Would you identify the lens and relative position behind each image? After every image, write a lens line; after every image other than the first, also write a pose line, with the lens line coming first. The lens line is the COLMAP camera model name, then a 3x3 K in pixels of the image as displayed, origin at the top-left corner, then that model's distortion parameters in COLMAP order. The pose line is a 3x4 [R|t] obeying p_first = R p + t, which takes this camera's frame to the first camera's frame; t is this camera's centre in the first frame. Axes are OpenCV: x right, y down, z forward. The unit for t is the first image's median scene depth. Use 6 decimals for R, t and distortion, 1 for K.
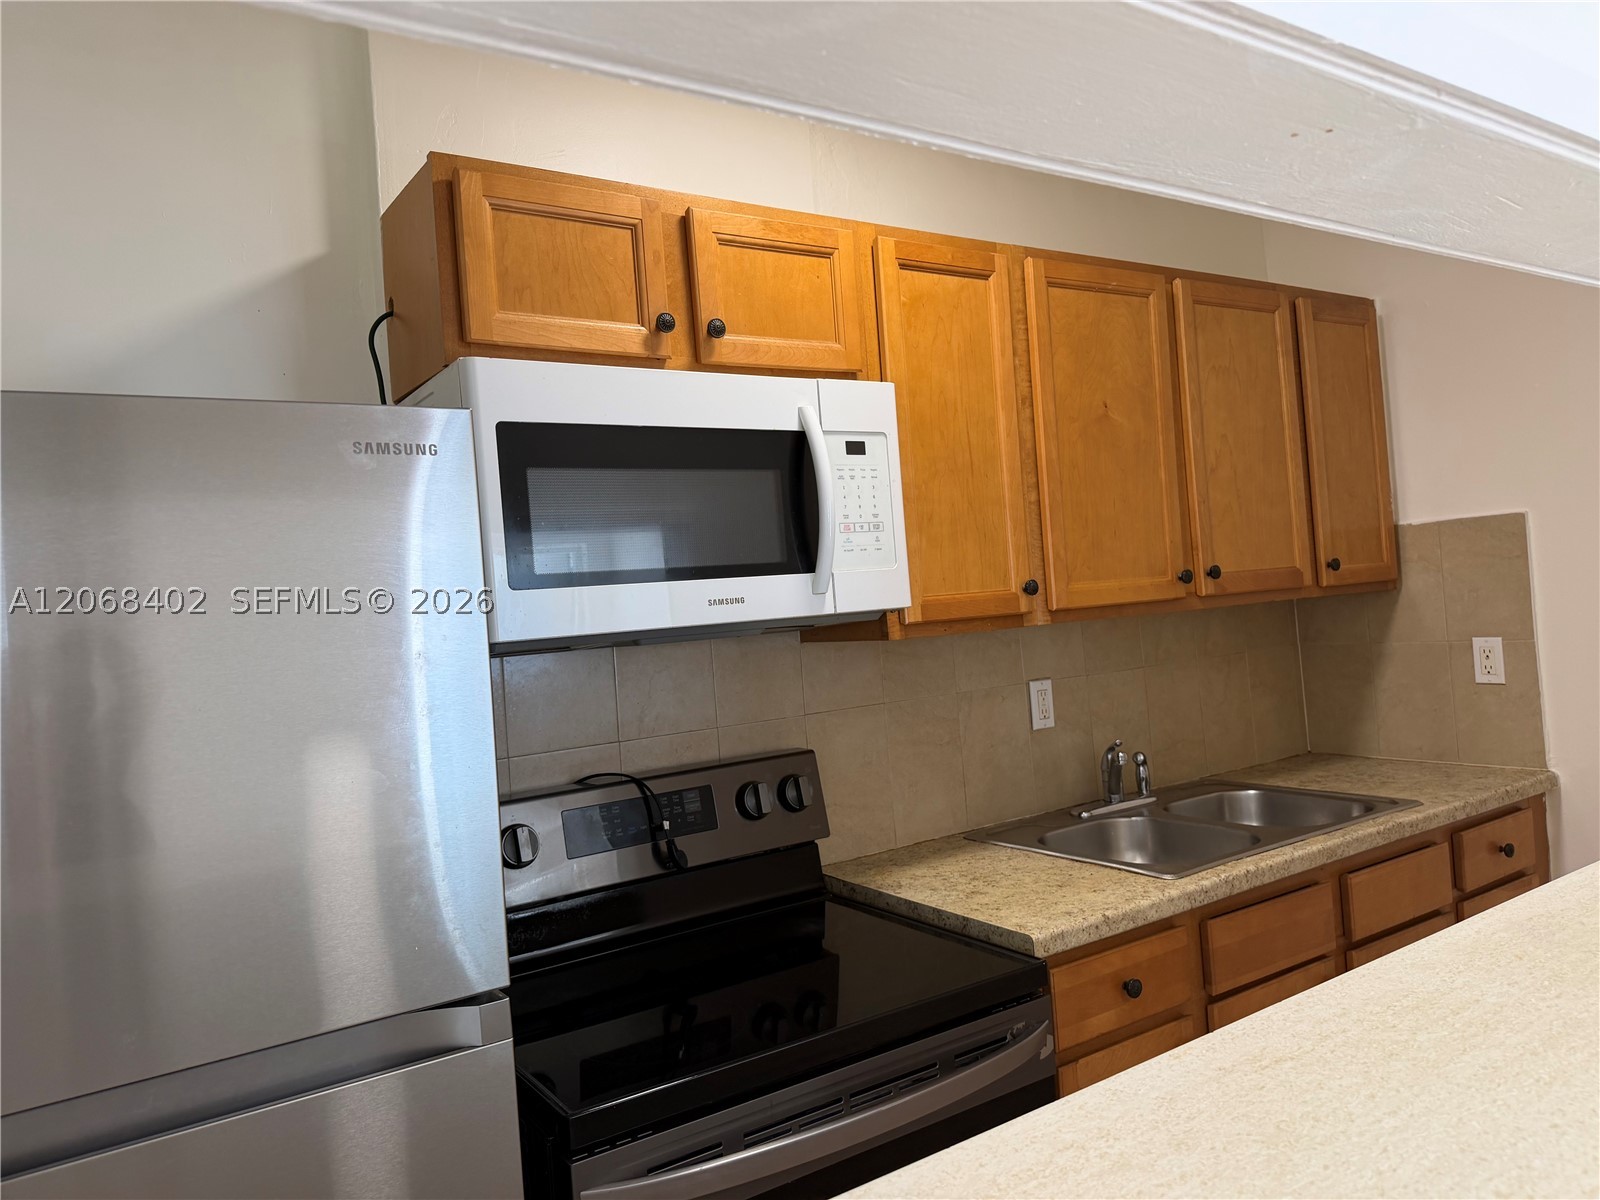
lens RADIAL K [[1117.3, 0, 807.0], [0, 1117.3, 592.3], [0, 0, 1]] dist [0.049373, -0.002672]
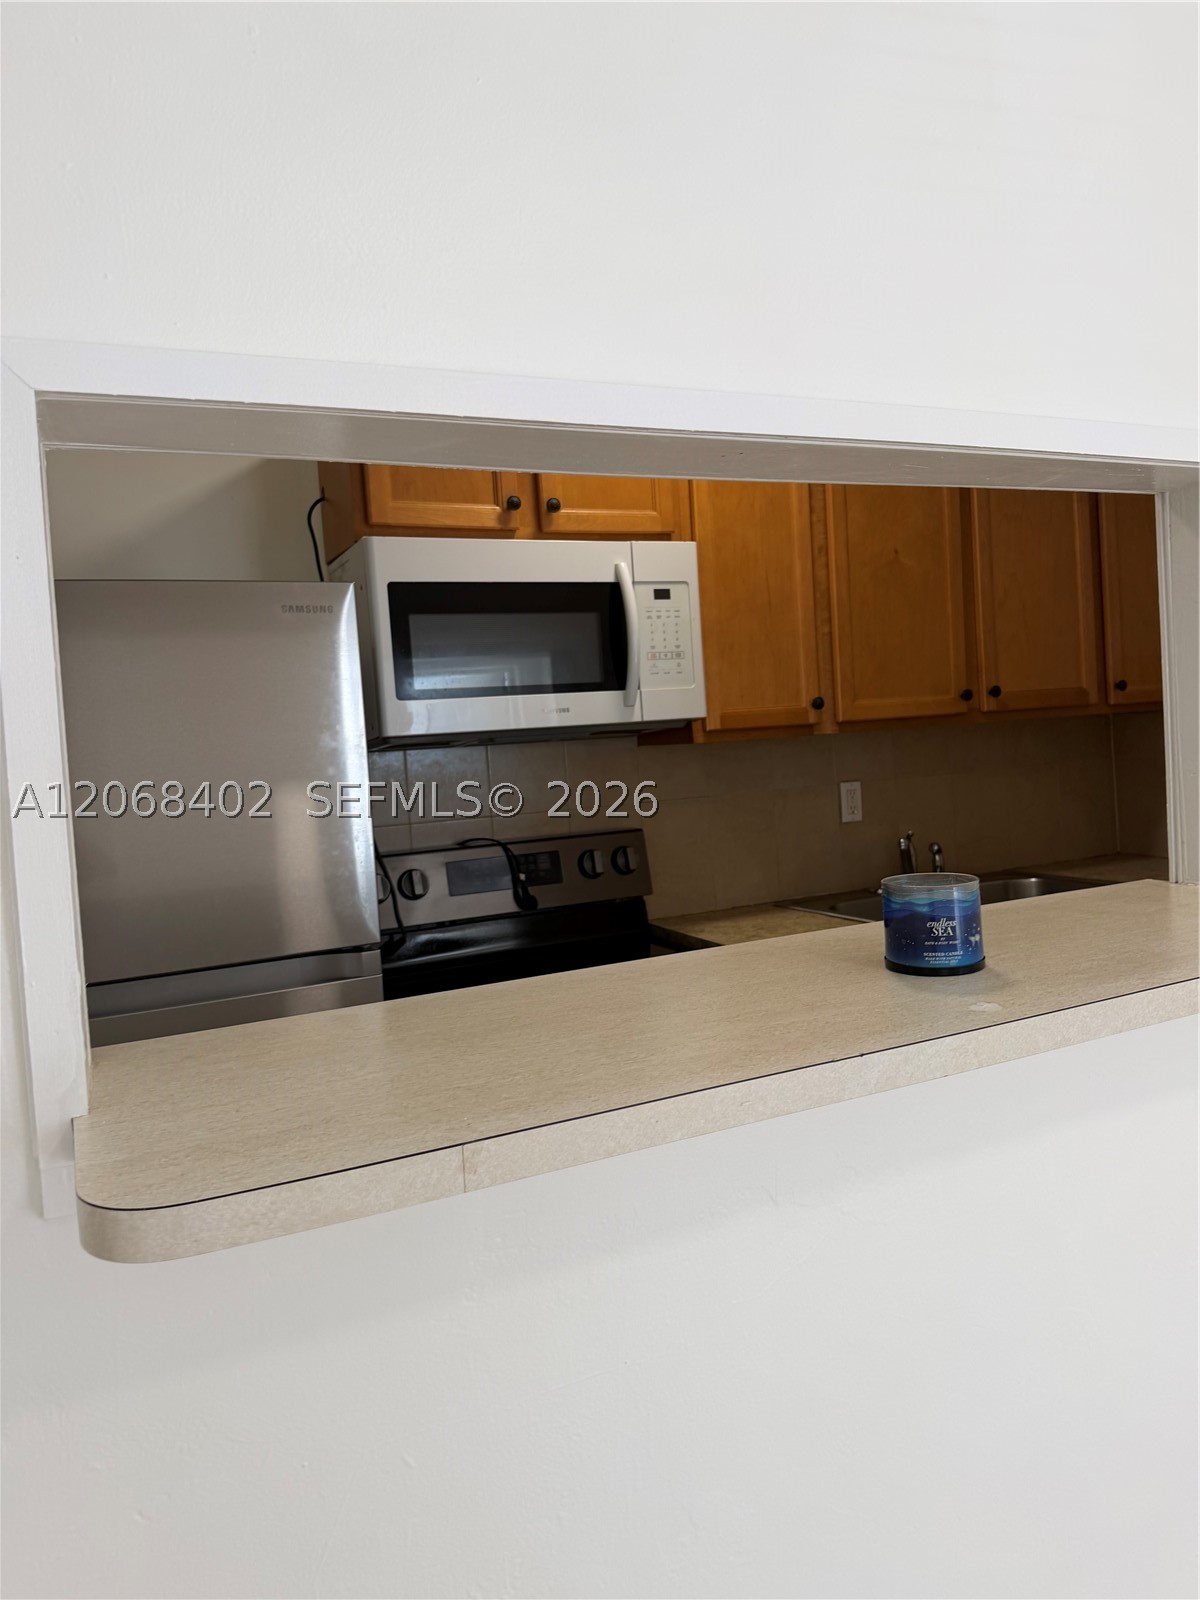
lens RADIAL K [[1117.3, 0, 600.0], [0, 1117.3, 800.0], [0, 0, 1]] dist [0.049373, -0.002672]
pose [[0.987987, 0.019270, -0.153329, 0.166209], [-0.007462, 0.996986, 0.077218, 0.009499], [0.154355, -0.075146, 0.985154, -0.297563]]
